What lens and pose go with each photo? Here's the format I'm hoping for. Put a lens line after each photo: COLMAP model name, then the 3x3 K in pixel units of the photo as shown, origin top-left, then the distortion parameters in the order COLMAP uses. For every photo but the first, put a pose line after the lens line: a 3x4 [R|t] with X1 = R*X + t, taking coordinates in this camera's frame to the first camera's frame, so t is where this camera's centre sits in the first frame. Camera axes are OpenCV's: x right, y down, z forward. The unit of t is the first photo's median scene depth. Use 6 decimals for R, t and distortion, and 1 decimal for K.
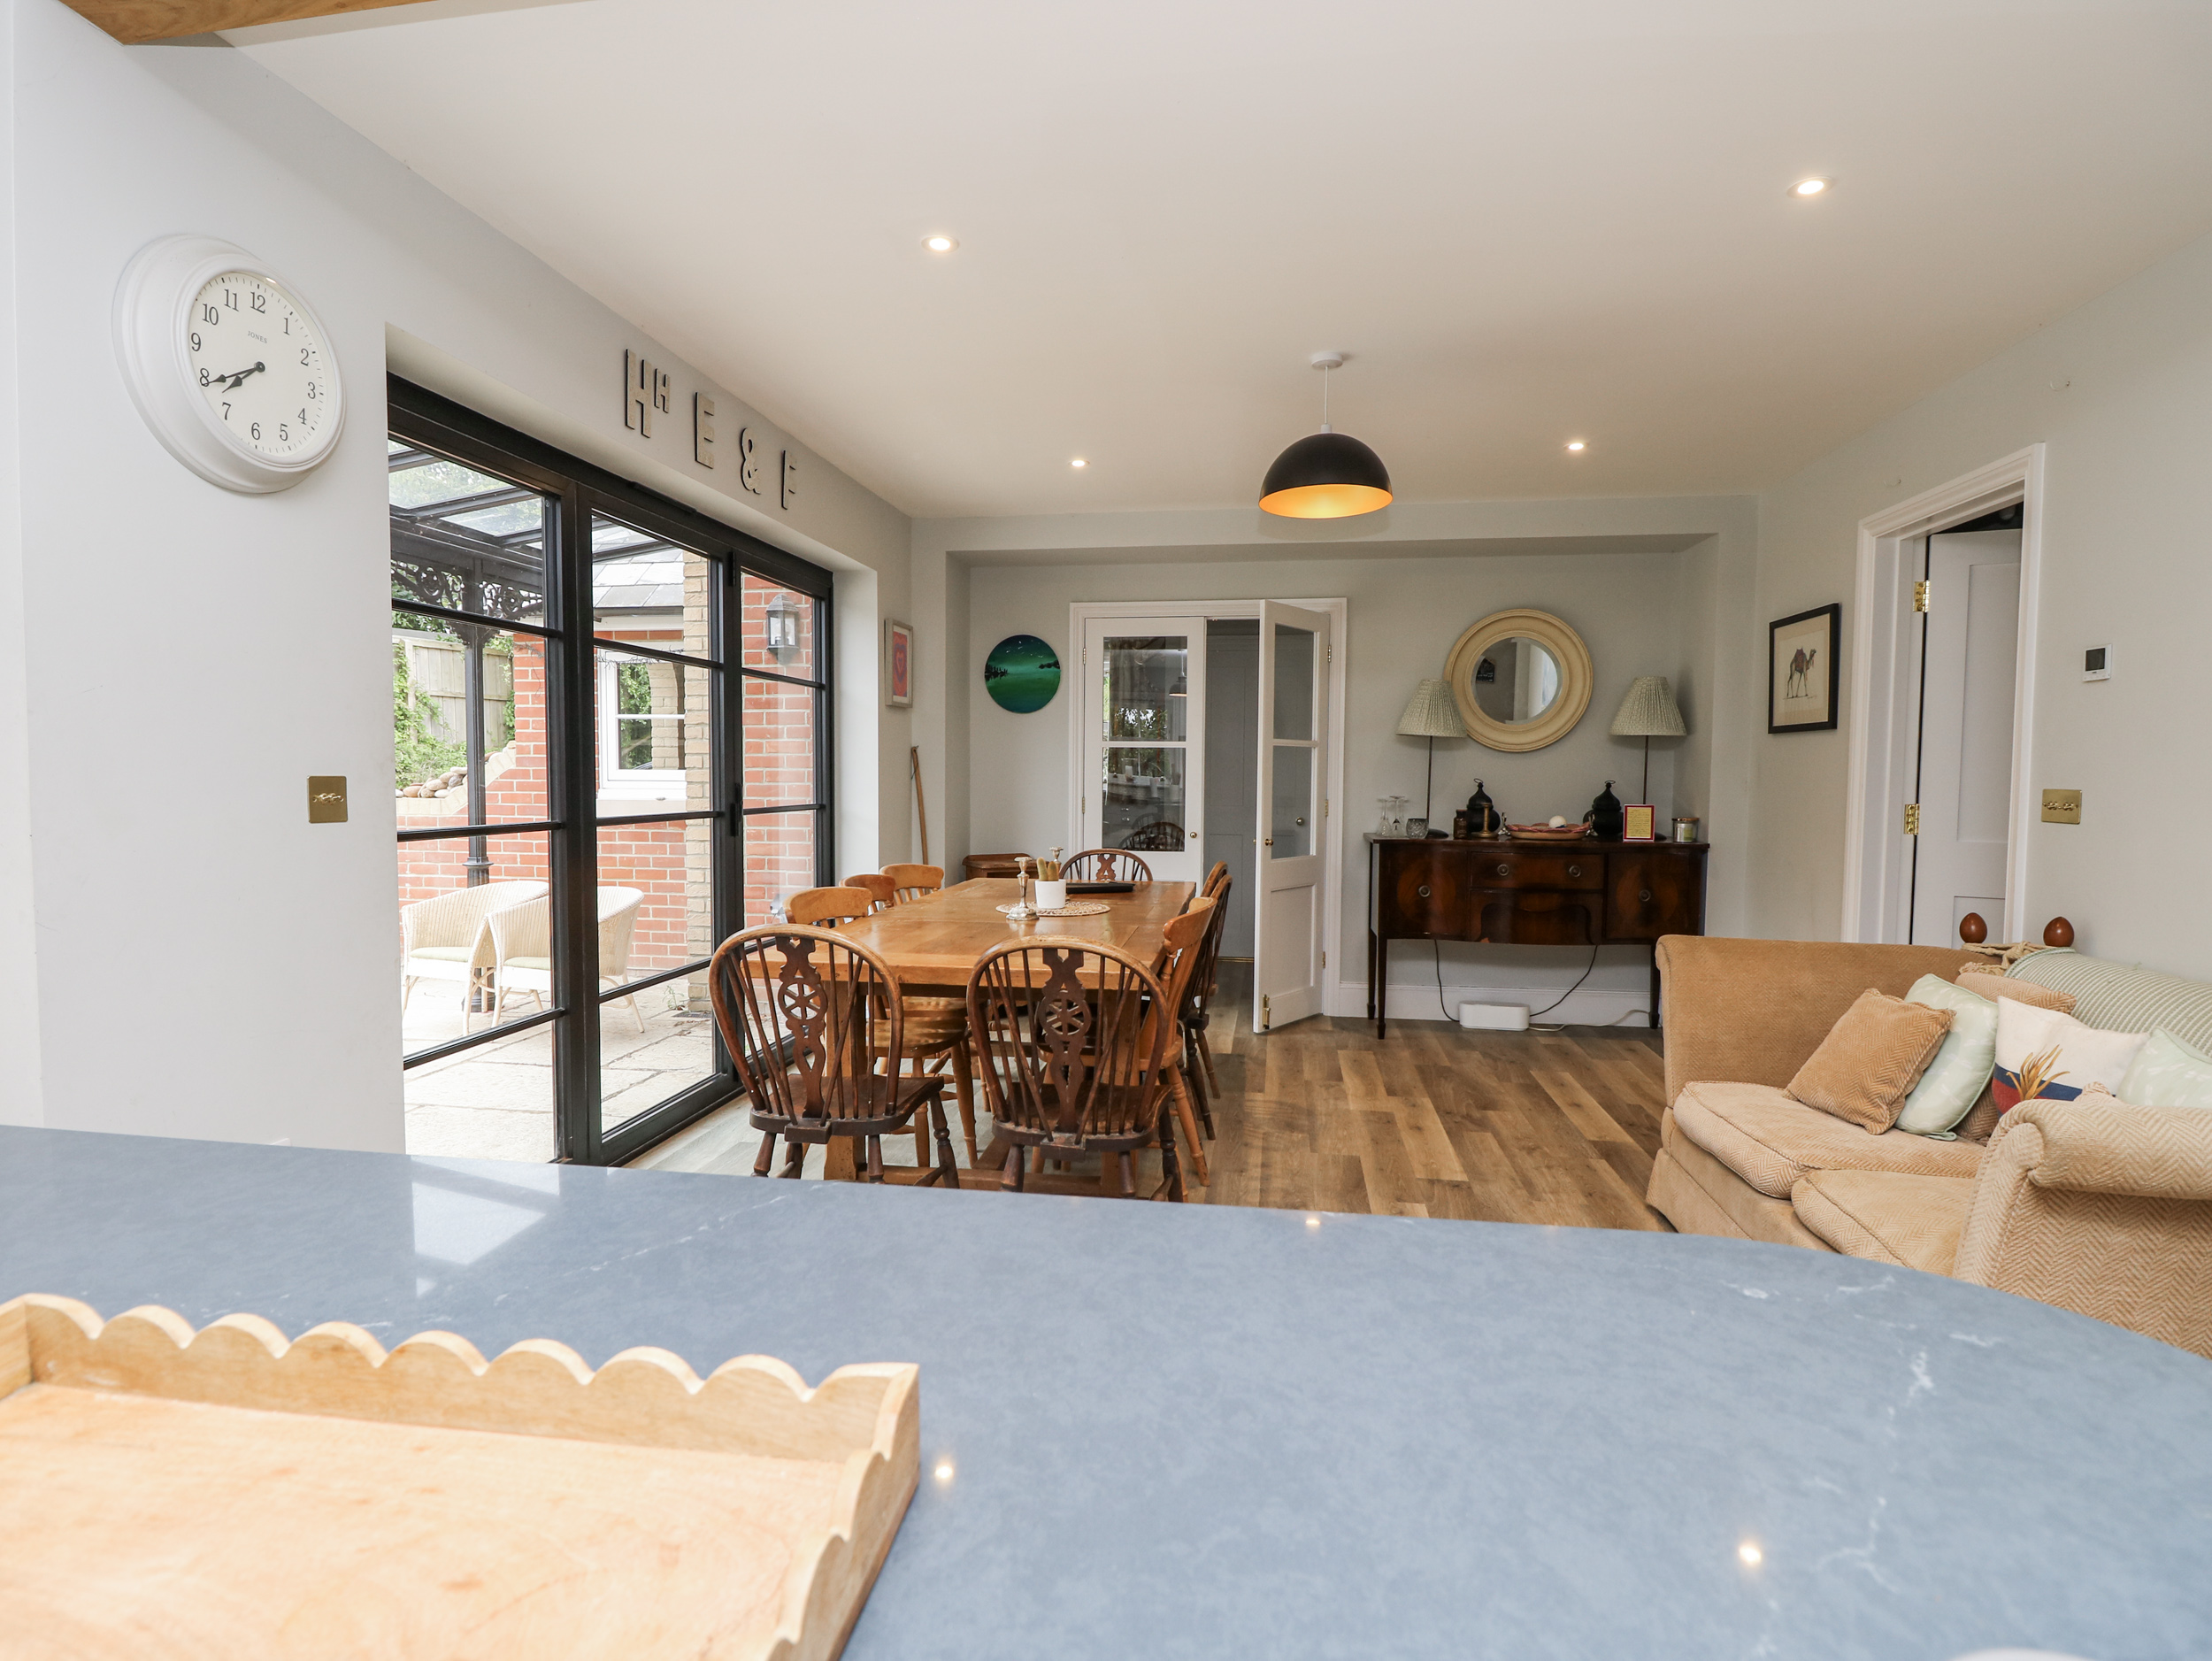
lens RADIAL K [[1152.2, 0, 1088.2], [0, 1152.2, 834.1], [0, 0, 1]] dist [0.002372, -0.015941]
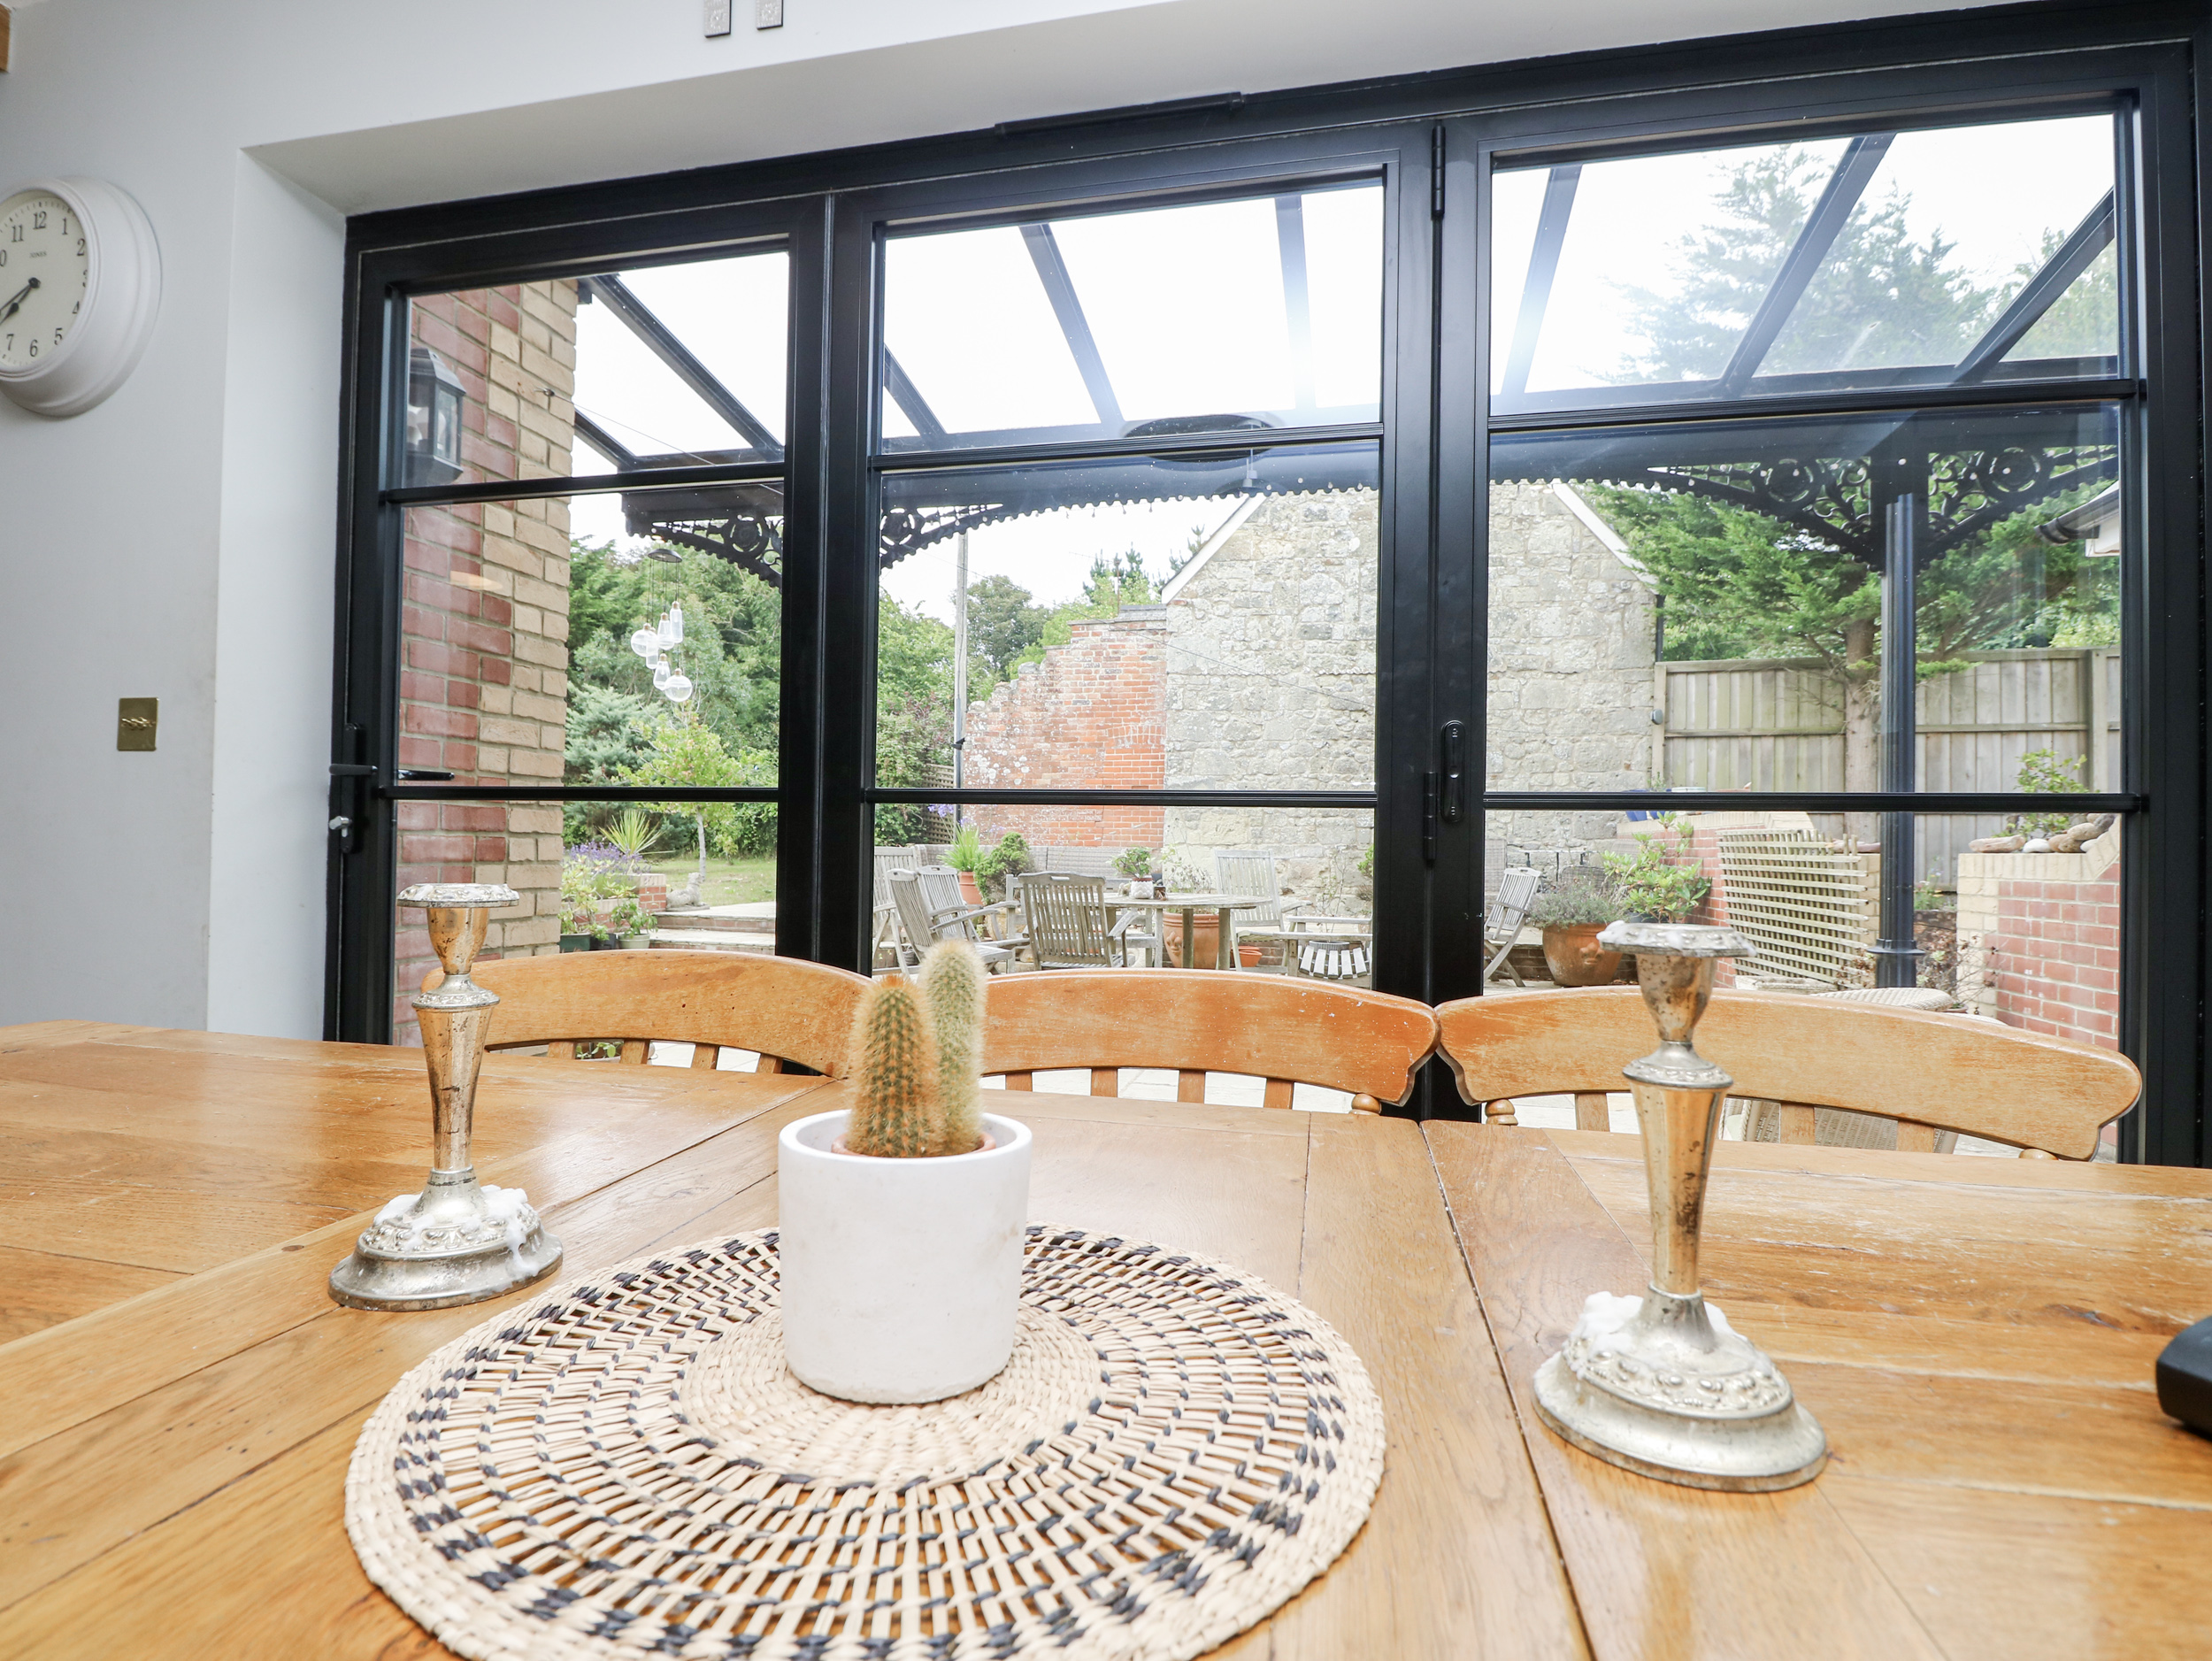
lens RADIAL K [[1152.2, 0, 1088.2], [0, 1152.2, 834.1], [0, 0, 1]] dist [0.002372, -0.015941]
pose [[-0.078238, -0.021614, -0.996700, 0.153488], [-0.072735, 0.997224, -0.015916, 0.014533], [0.994278, 0.071249, -0.079593, 1.822500]]
